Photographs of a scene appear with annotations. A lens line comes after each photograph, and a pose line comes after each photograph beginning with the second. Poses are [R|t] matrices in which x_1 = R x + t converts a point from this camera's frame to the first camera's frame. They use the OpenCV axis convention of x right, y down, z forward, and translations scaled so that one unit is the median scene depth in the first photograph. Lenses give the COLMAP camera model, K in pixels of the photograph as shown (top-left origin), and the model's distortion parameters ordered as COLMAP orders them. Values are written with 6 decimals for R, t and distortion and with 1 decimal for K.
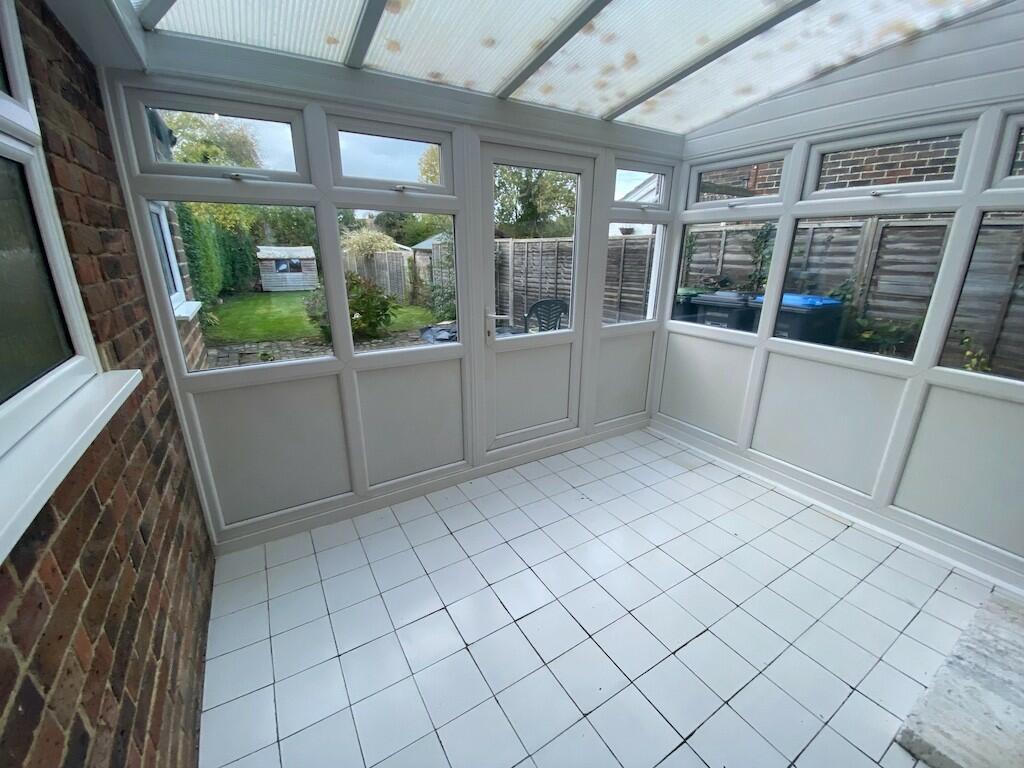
lens RADIAL K [[419.2, 0, 509.1], [0, 419.2, 378.6], [0, 0, 1]] dist [0.015176, -0.002142]
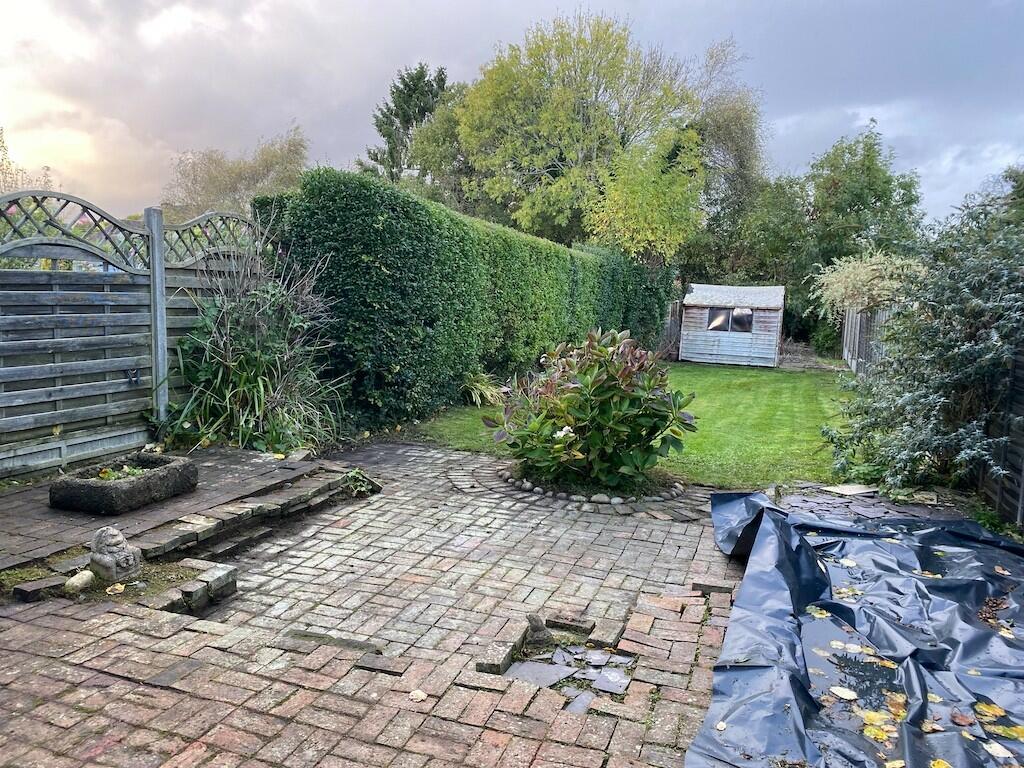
lens RADIAL K [[785.7, 0, 509.1], [0, 785.7, 377.1], [0, 0, 1]] dist [0.003743, -0.015990]
pose [[0.625716, 0.107585, -0.772596, 0.084100], [-0.255828, 0.963965, -0.072958, -0.052832], [0.736907, 0.243303, 0.630692, 0.181587]]
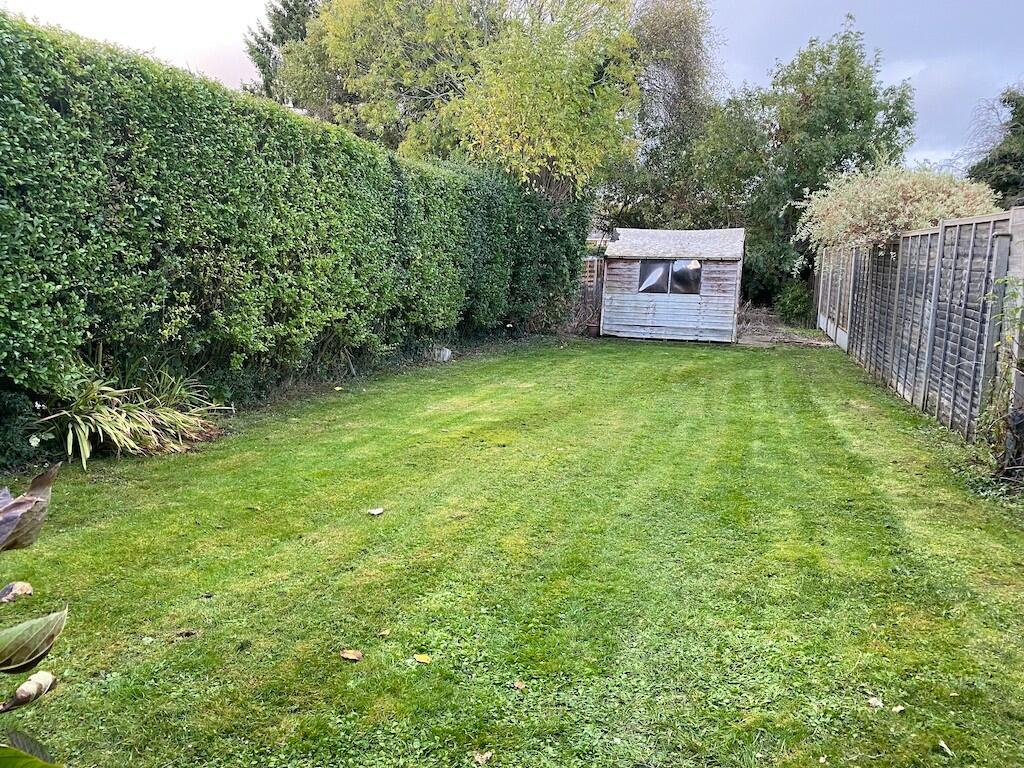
lens RADIAL K [[785.7, 0, 512.4], [0, 785.7, 392.3], [0, 0, 1]] dist [0.003743, -0.015990]
pose [[0.677686, 0.133256, -0.723177, -0.094828], [-0.230149, 0.972471, -0.036480, -0.109720], [0.698408, 0.191160, 0.689699, 0.440419]]
